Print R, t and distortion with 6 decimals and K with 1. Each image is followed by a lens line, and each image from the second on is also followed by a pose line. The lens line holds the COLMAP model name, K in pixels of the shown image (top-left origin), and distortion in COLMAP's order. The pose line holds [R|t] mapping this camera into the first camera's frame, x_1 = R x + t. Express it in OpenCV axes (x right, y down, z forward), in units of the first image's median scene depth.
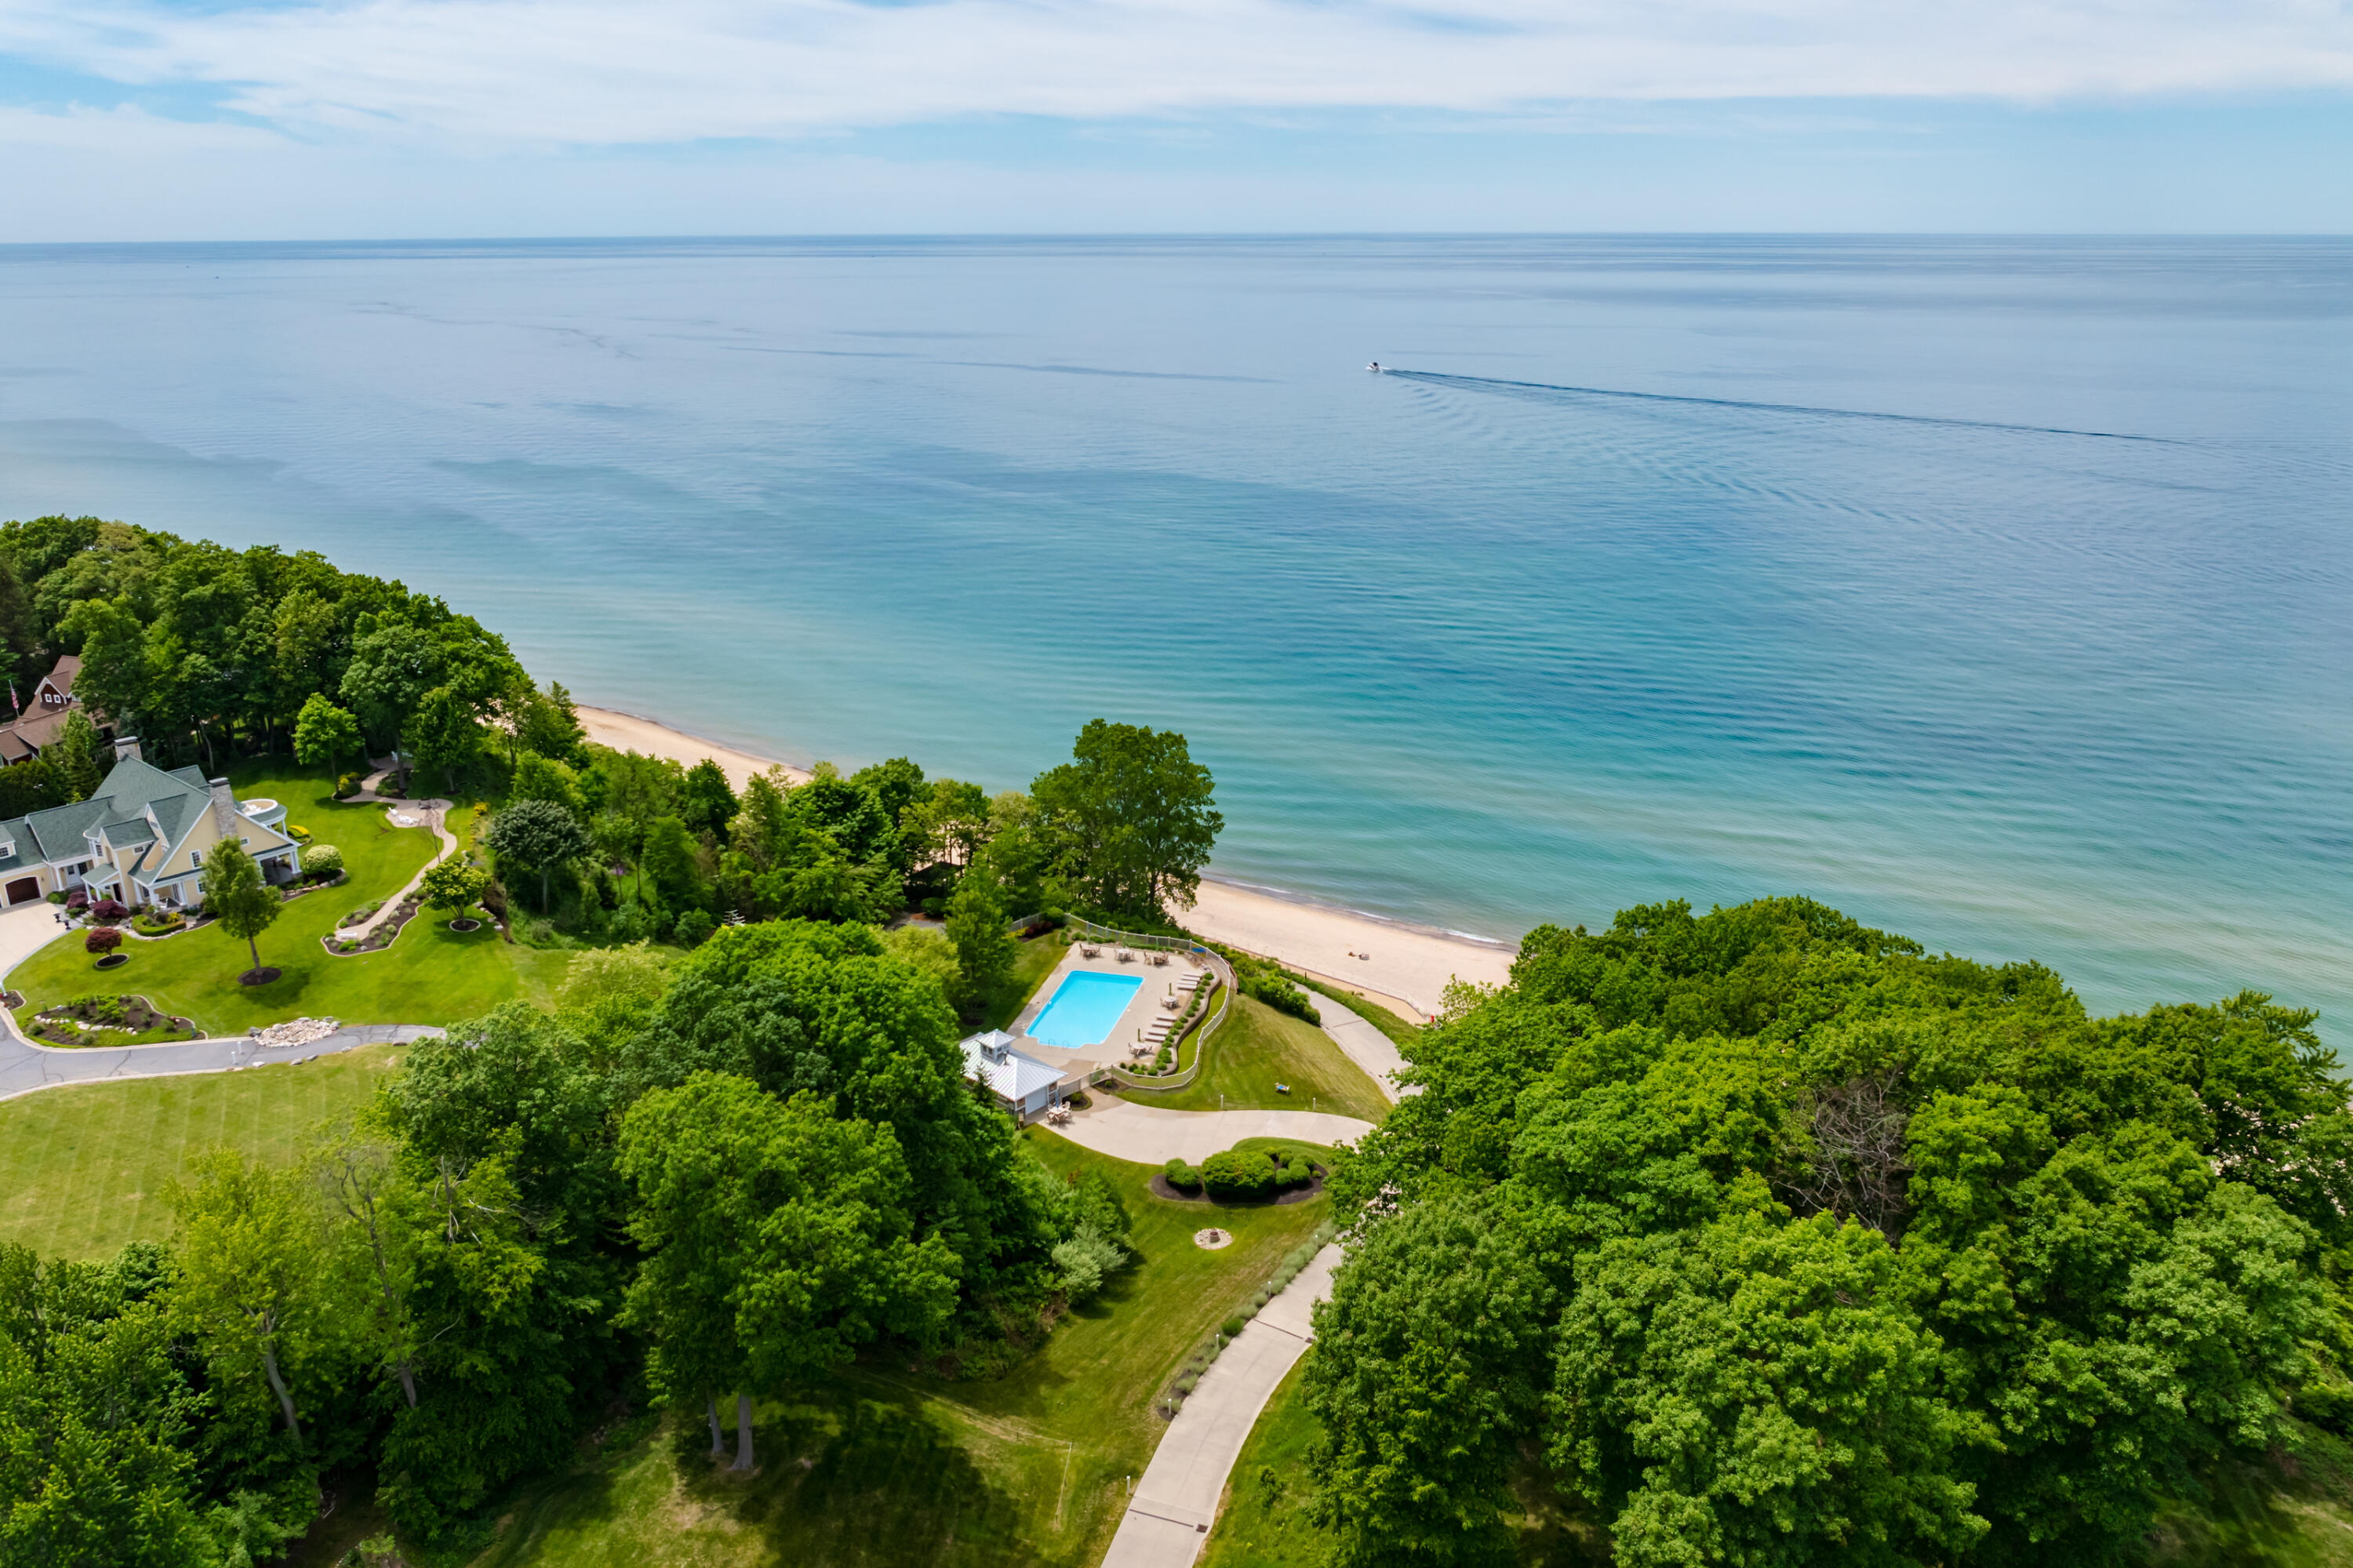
lens RADIAL K [[1664.6, 0, 1168.1], [0, 1664.6, 782.0], [0, 0, 1]] dist [-0.025020, -0.000813]
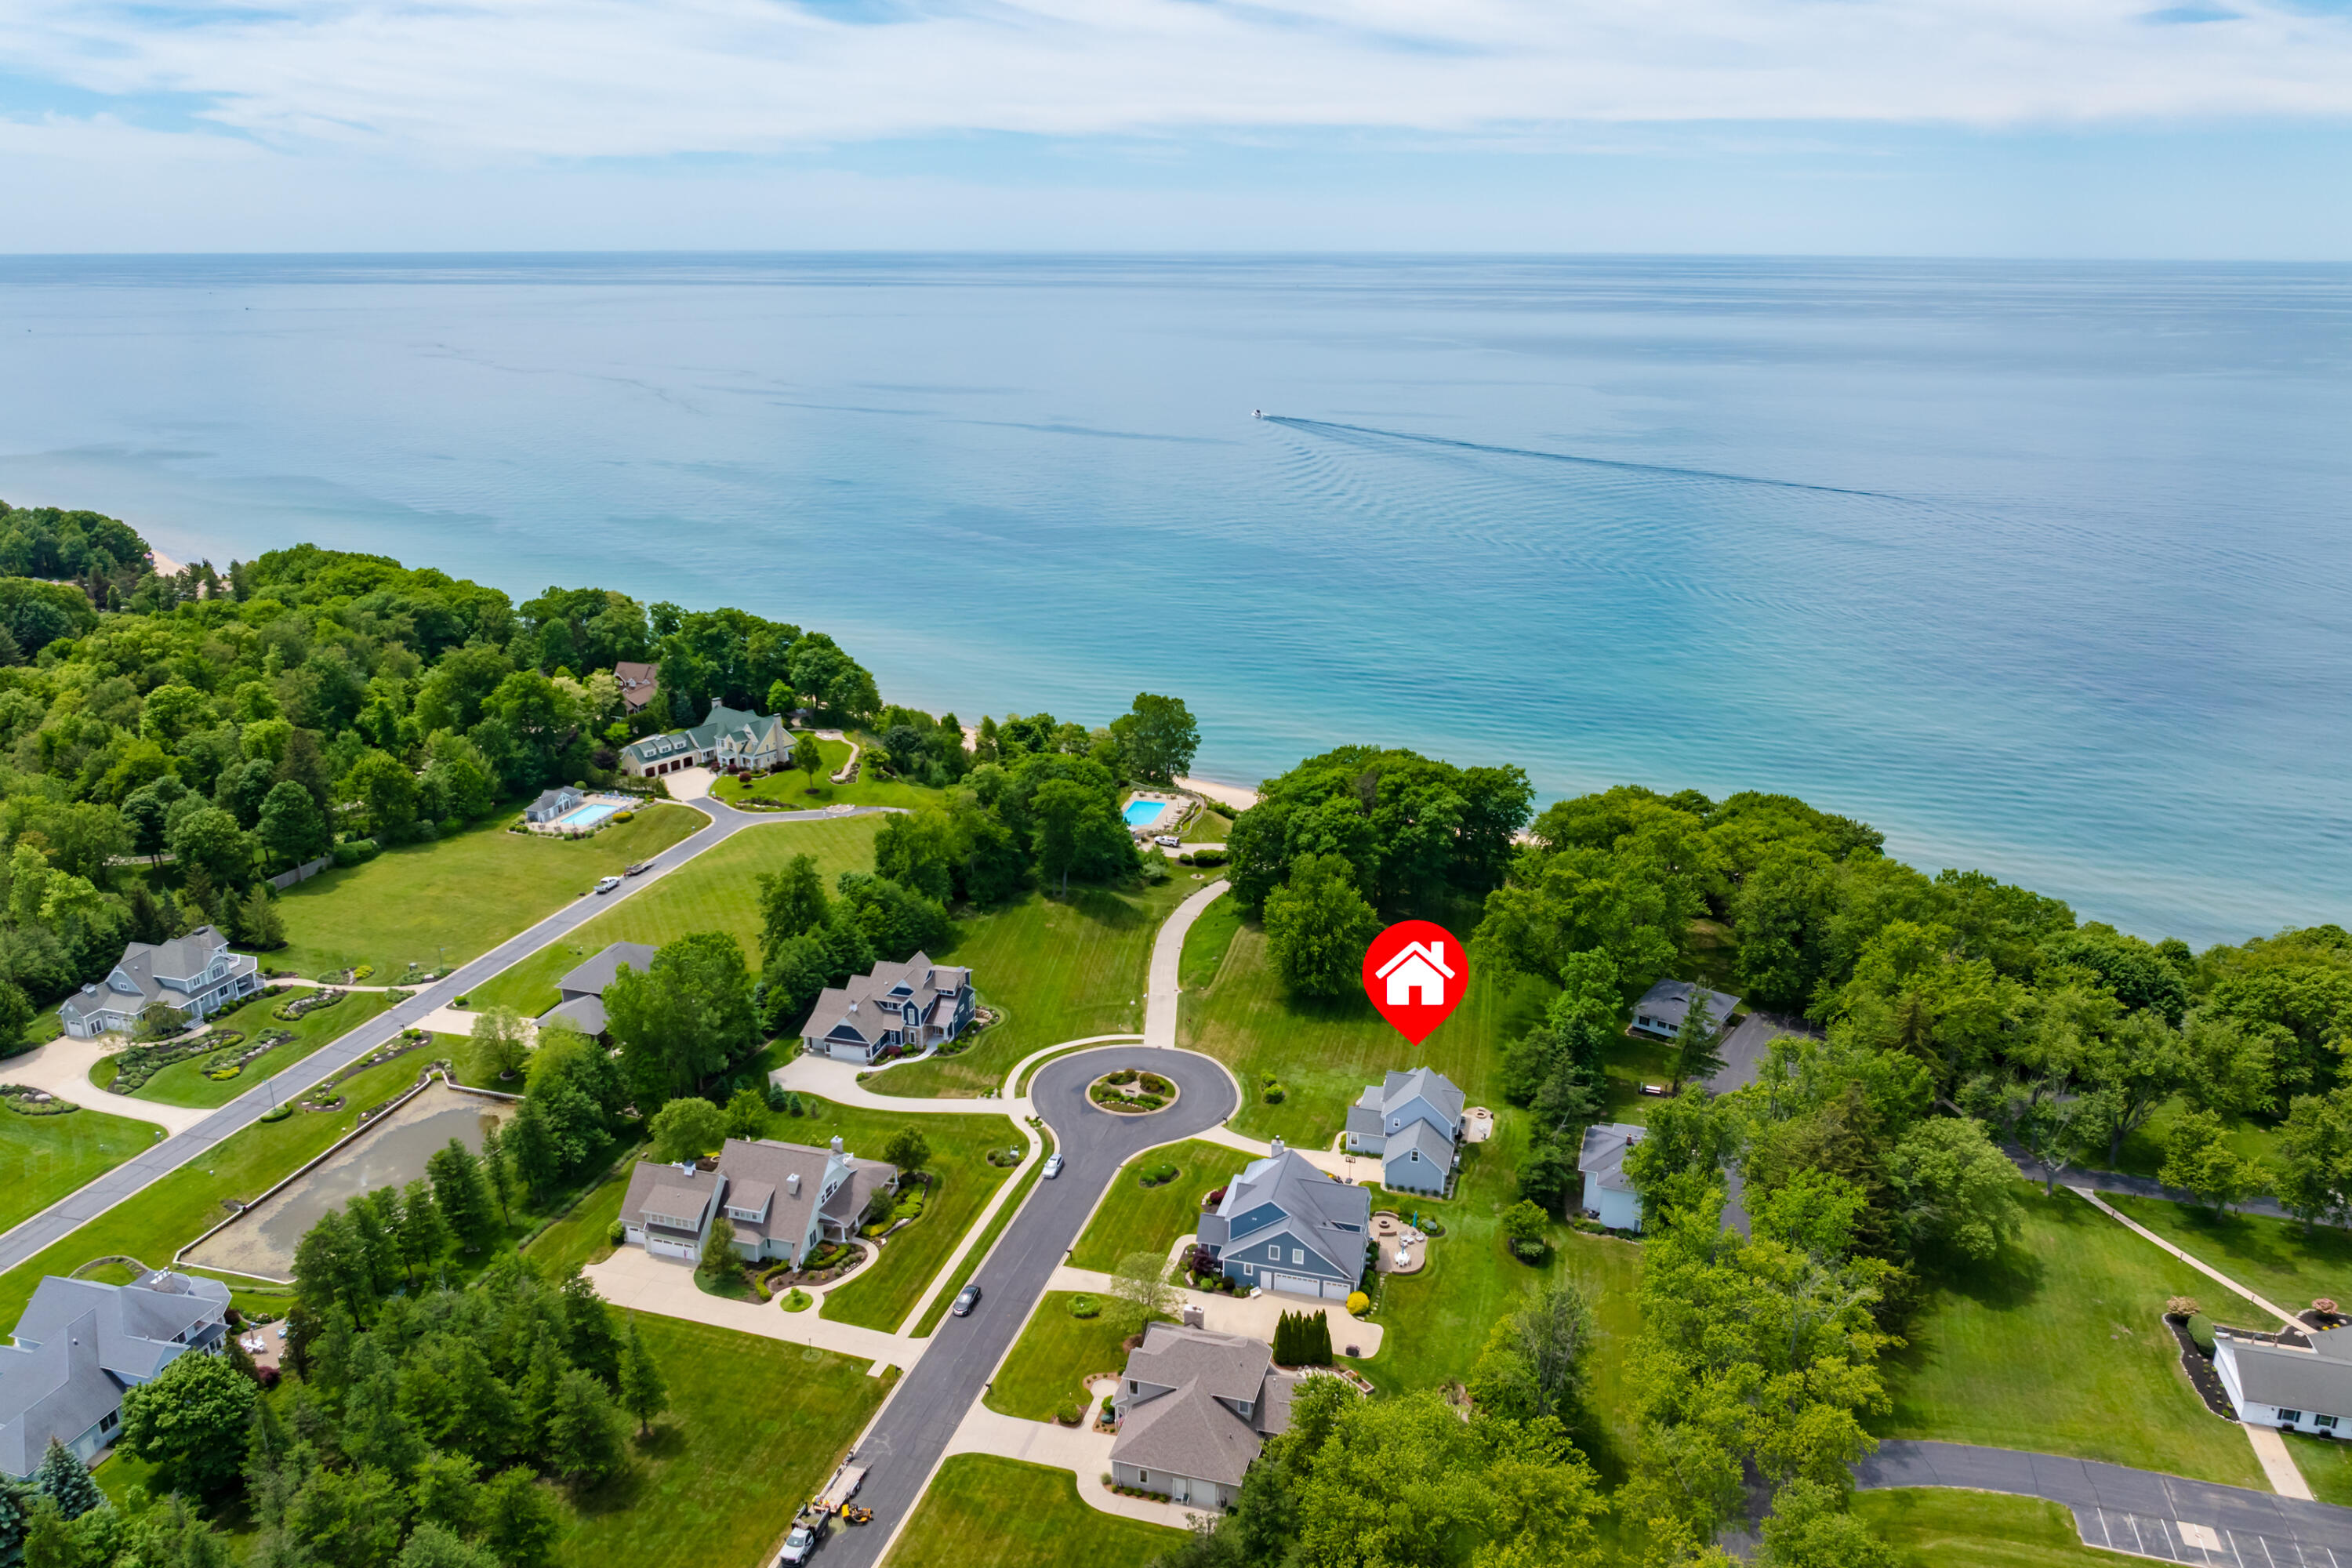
lens RADIAL K [[1663.8, 0, 1180.5], [0, 1663.8, 782.4], [0, 0, 1]] dist [-0.025020, -0.000813]
pose [[0.999700, 0.001016, 0.024459, -0.049121], [-0.000867, 0.999981, -0.006130, 0.098796], [-0.024465, 0.006107, 0.999682, -1.246980]]
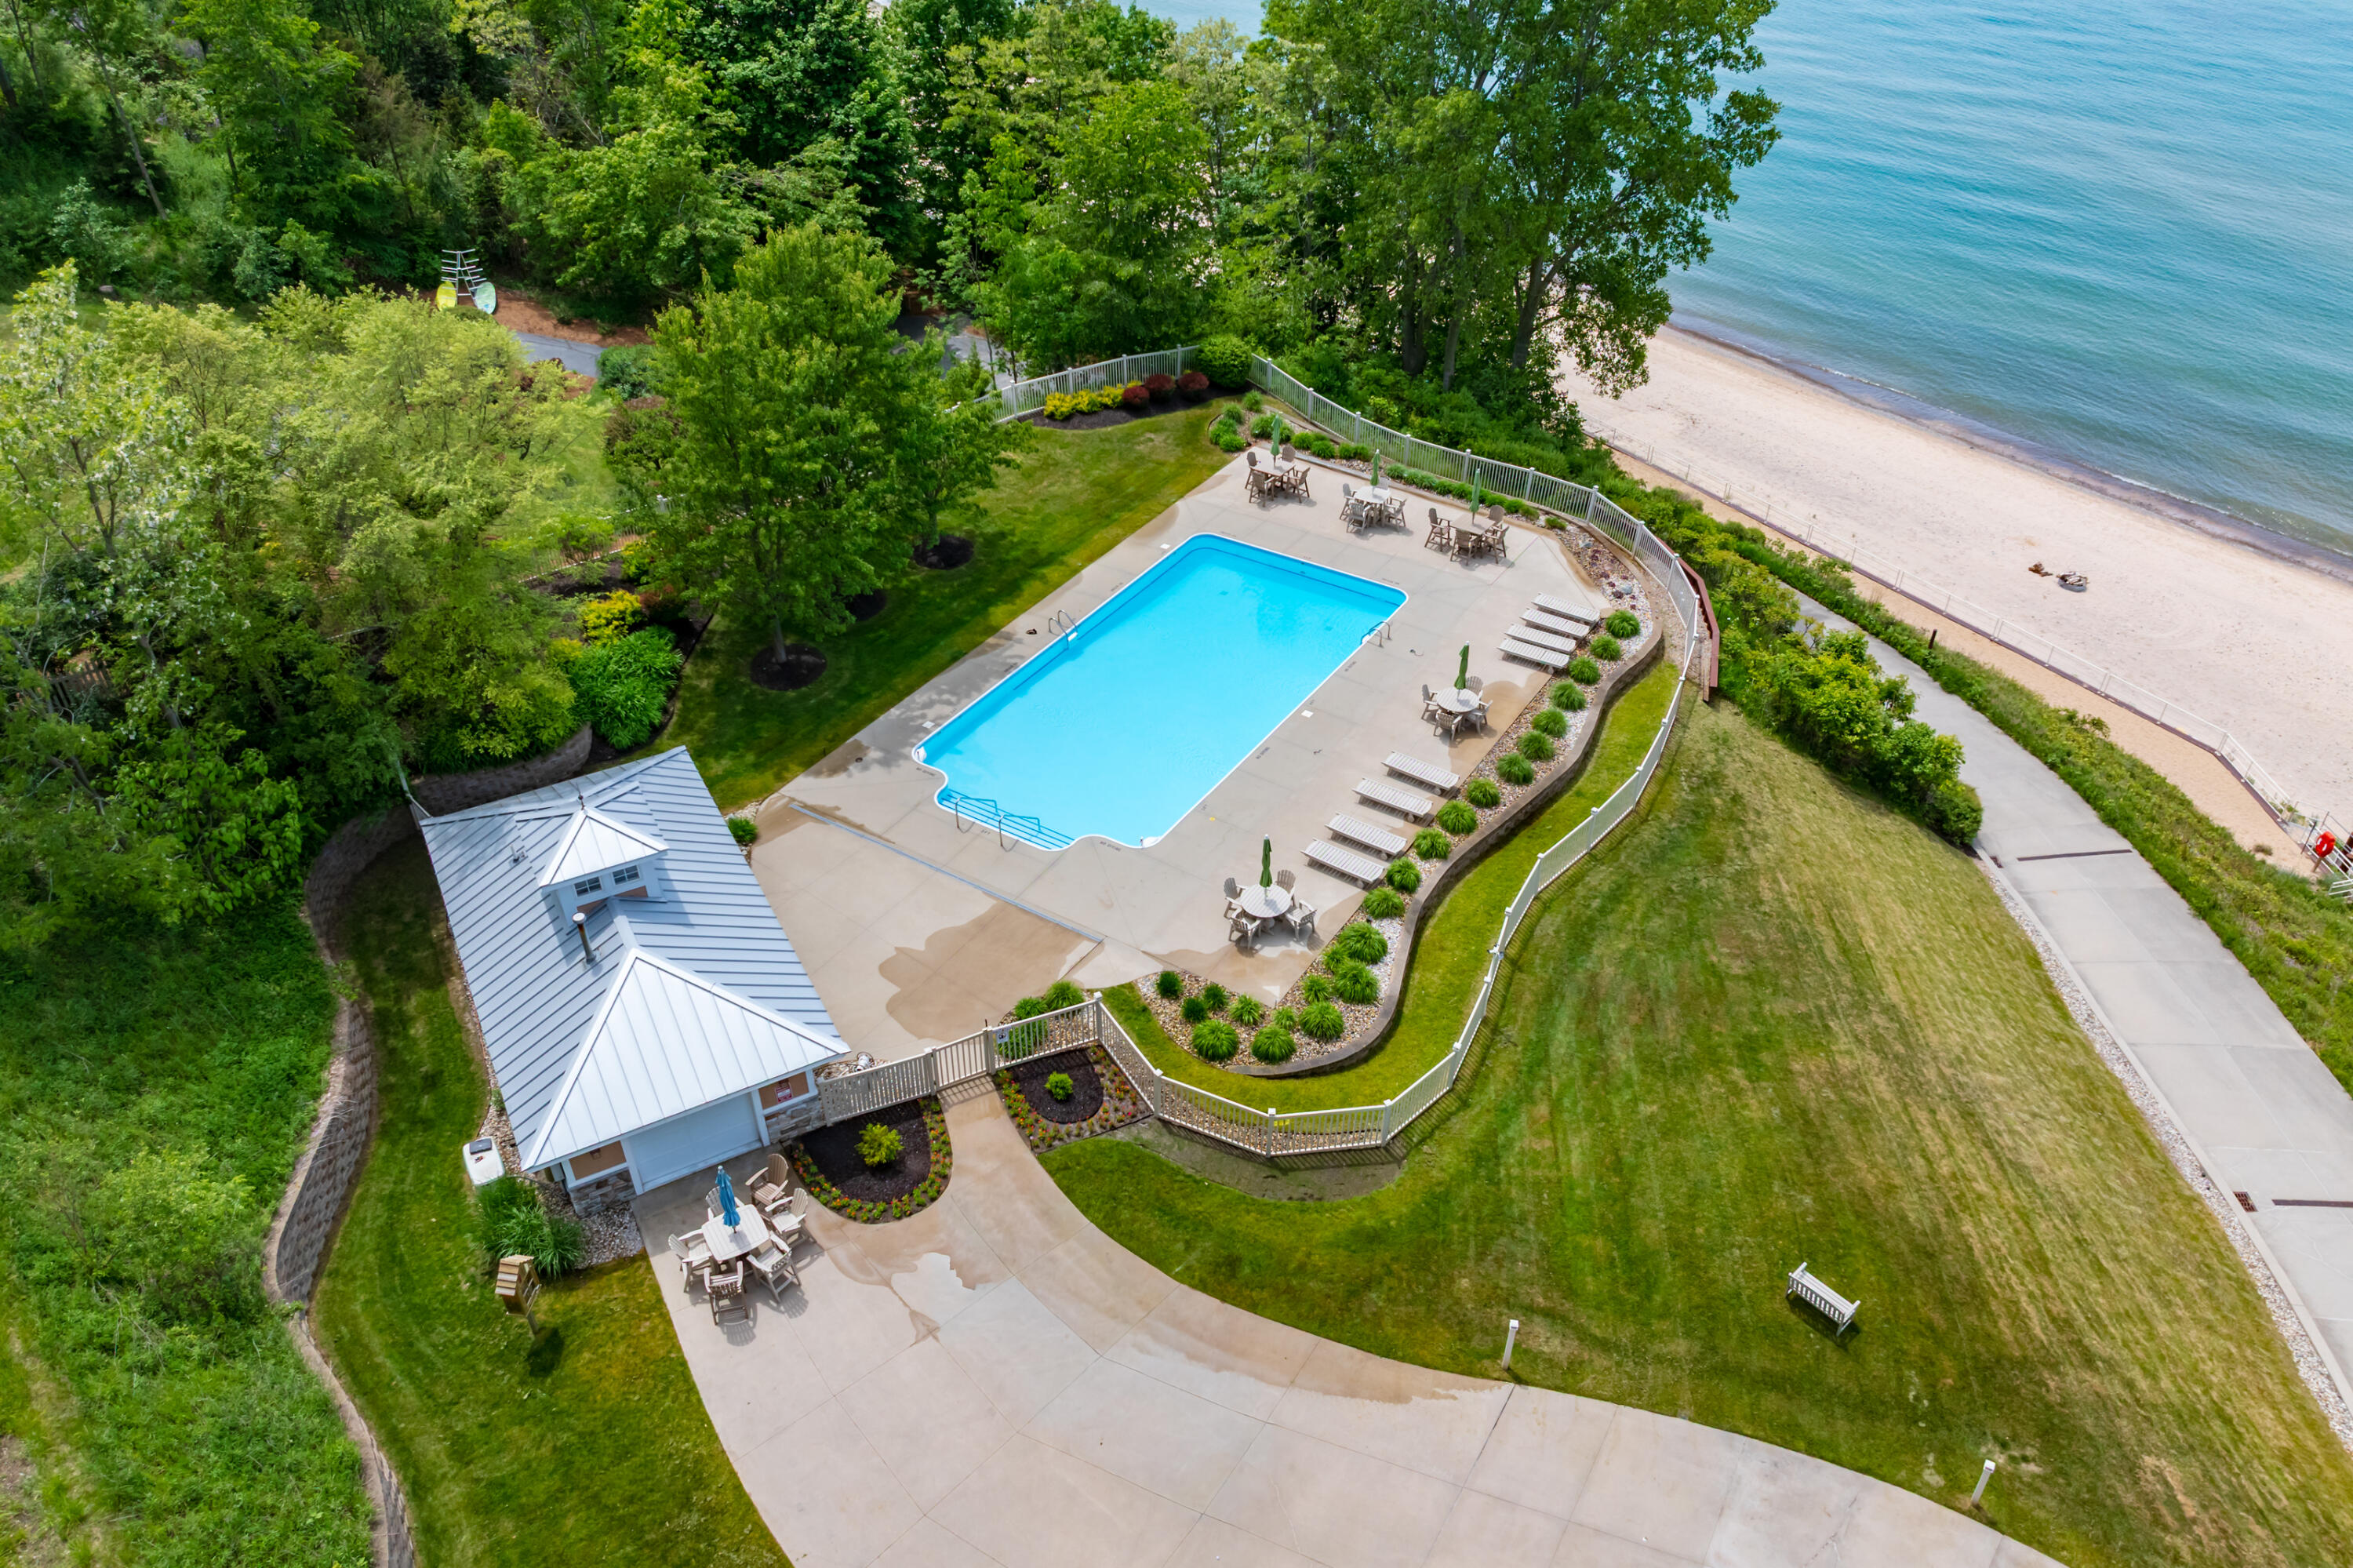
lens RADIAL K [[1664.6, 0, 1167.3], [0, 1664.6, 749.8], [0, 0, 1]] dist [-0.025020, -0.000813]
pose [[0.950677, 0.184594, -0.249275, 0.024278], [-0.101489, 0.944519, 0.312385, 0.051046], [0.293110, -0.271679, 0.916666, 0.670863]]
